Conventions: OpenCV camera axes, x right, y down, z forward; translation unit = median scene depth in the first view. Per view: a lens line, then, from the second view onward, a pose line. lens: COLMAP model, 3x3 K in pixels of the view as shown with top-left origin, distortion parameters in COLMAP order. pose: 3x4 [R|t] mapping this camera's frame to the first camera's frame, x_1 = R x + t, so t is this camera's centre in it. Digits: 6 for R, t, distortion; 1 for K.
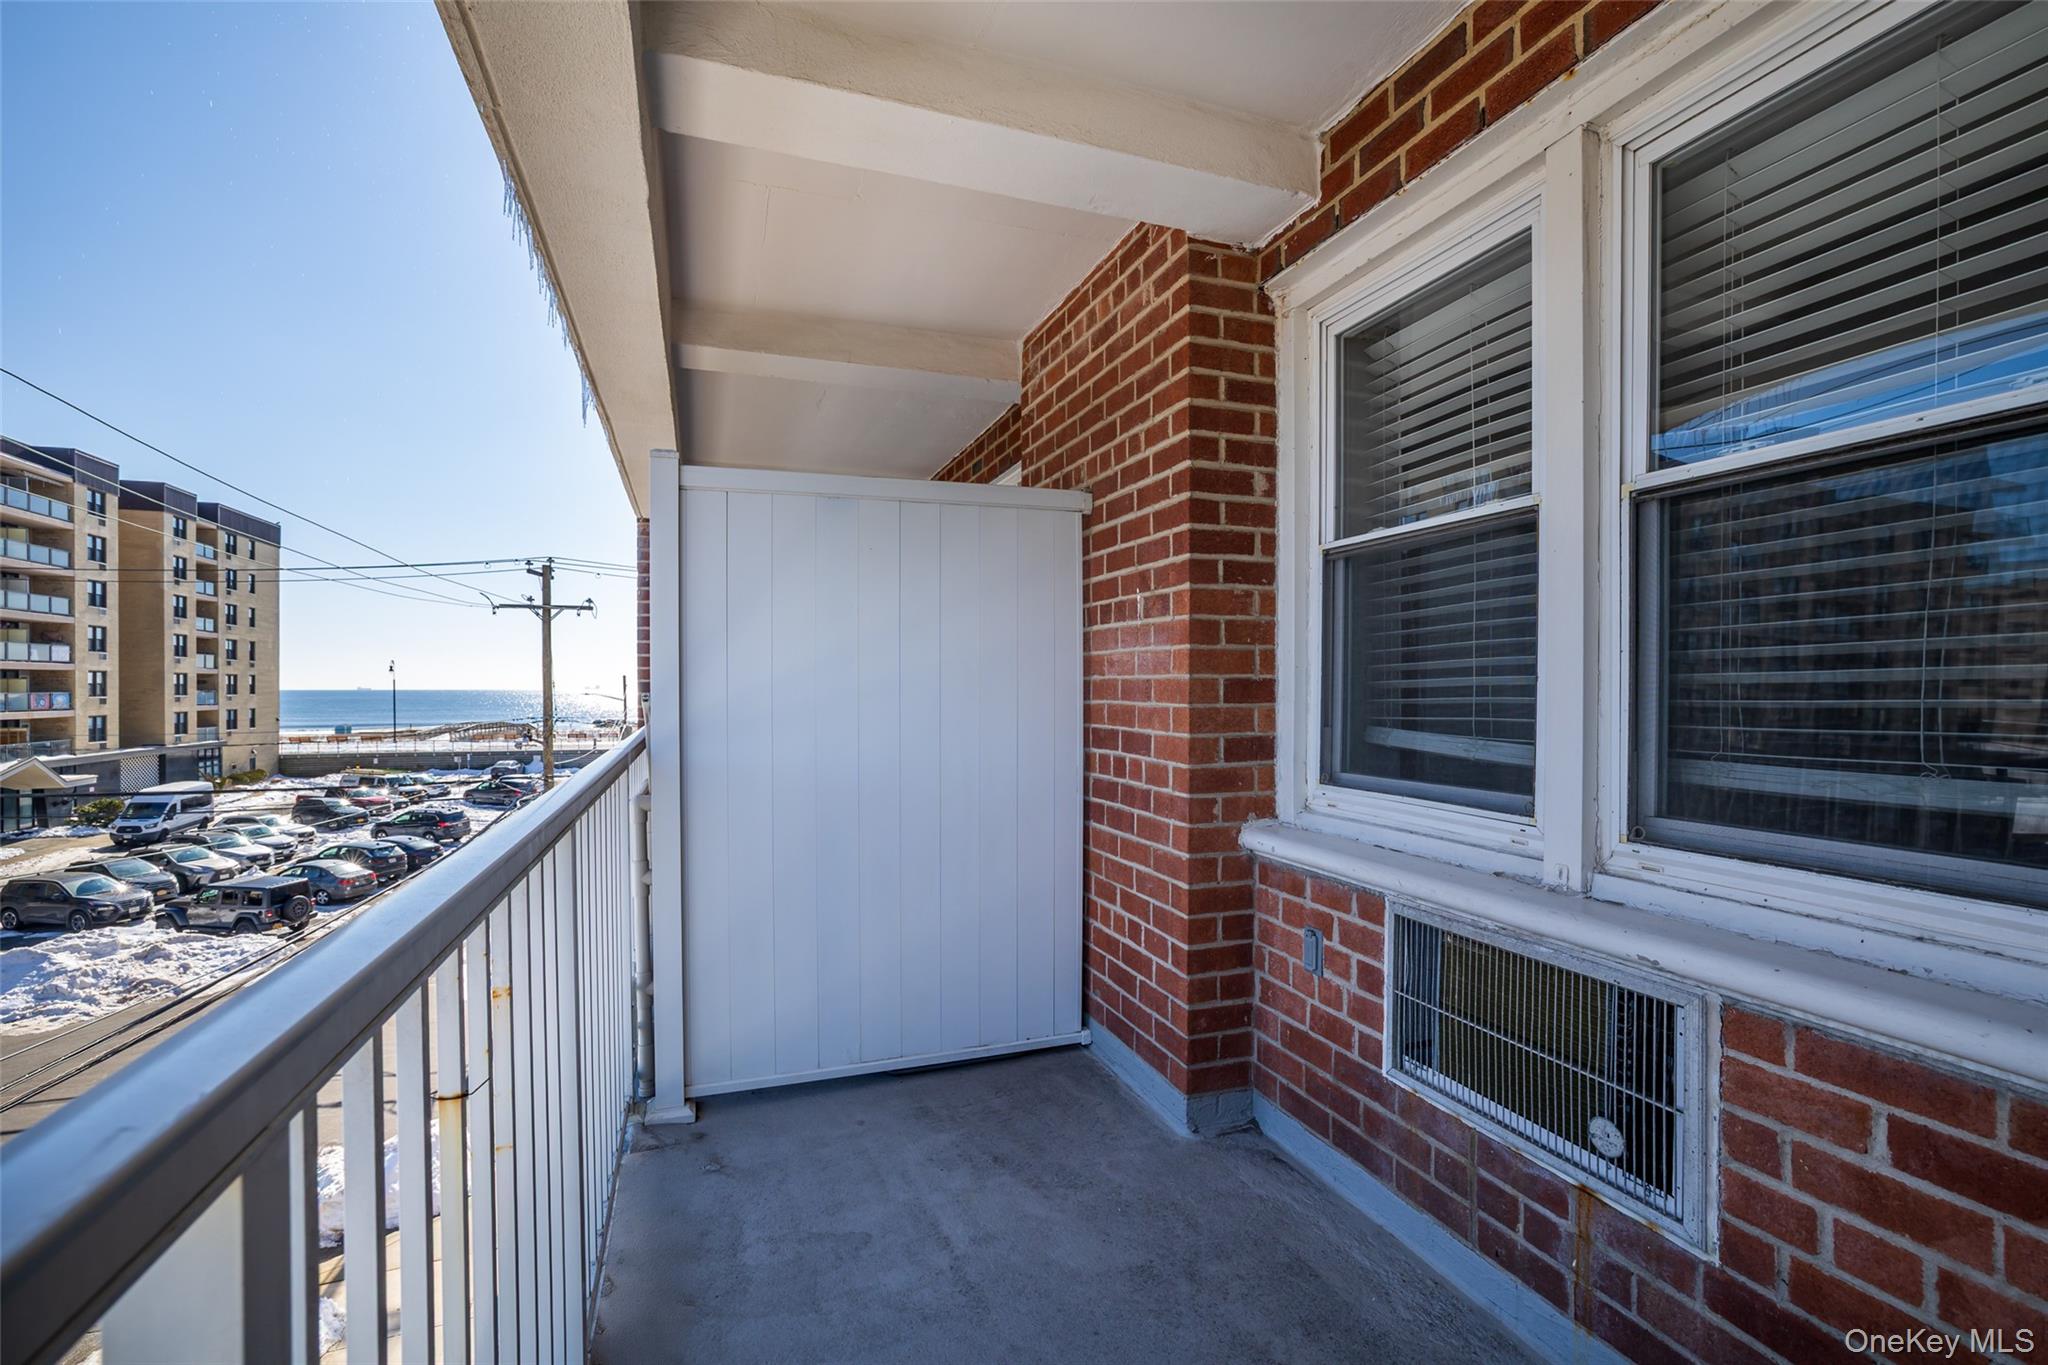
lens RADIAL K [[901.0, 0, 1027.0], [0, 901.0, 681.0], [0, 0, 1]] dist [-0.000626, 0.000009]
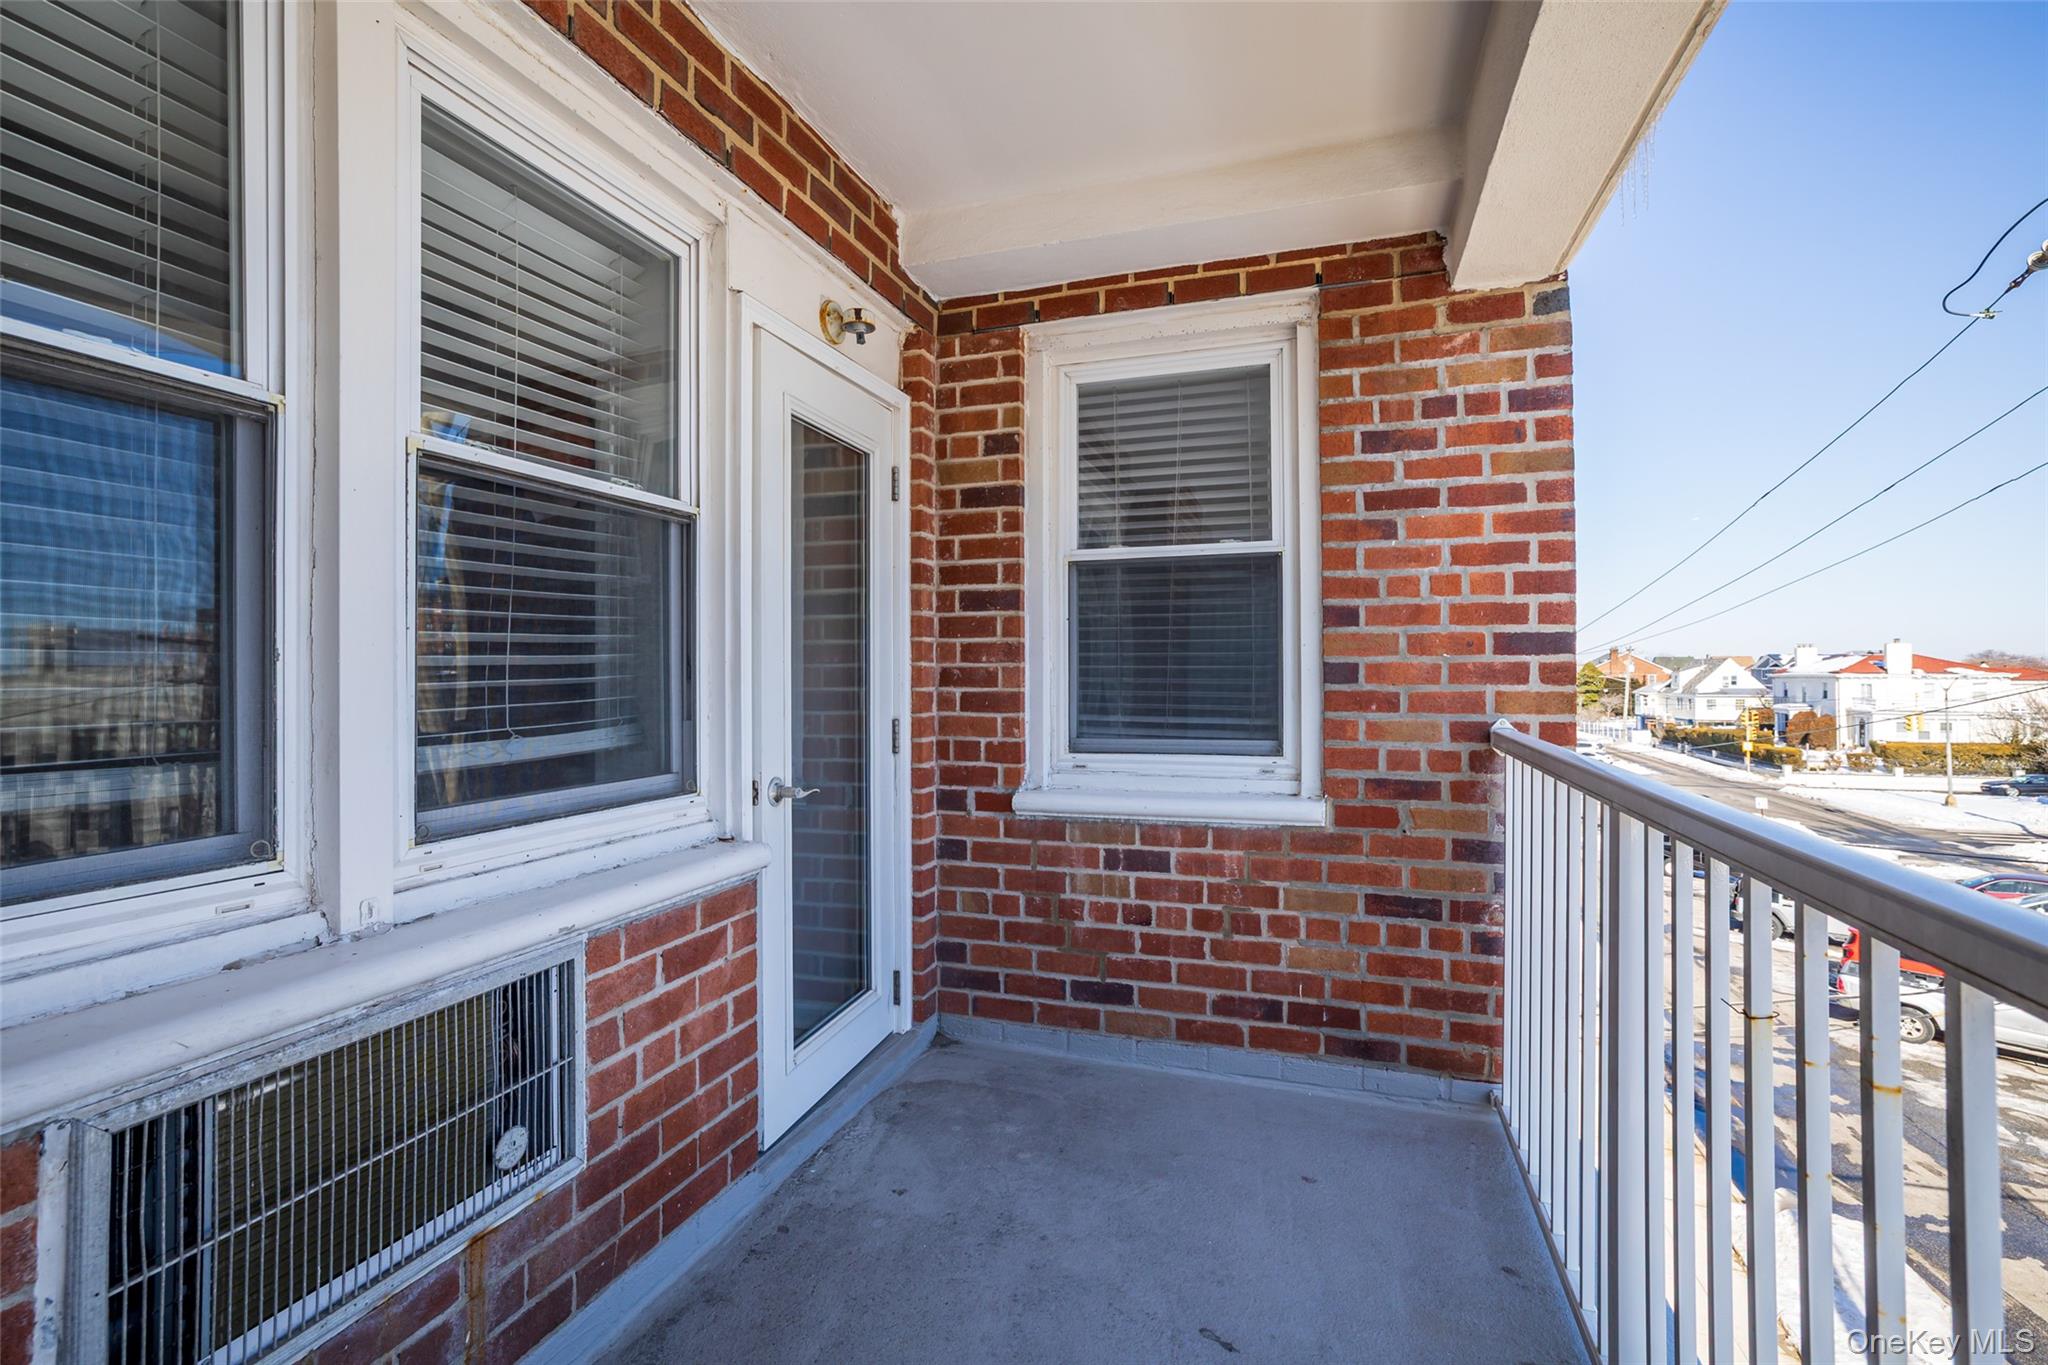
lens RADIAL K [[901.0, 0, 1029.6], [0, 901.0, 687.3], [0, 0, 1]] dist [-0.000626, 0.000009]
pose [[-0.785968, 0.000068, 0.618267, -0.406397], [0.003534, 0.999984, 0.004383, 0.027363], [-0.618257, 0.005630, -0.785956, 1.572066]]
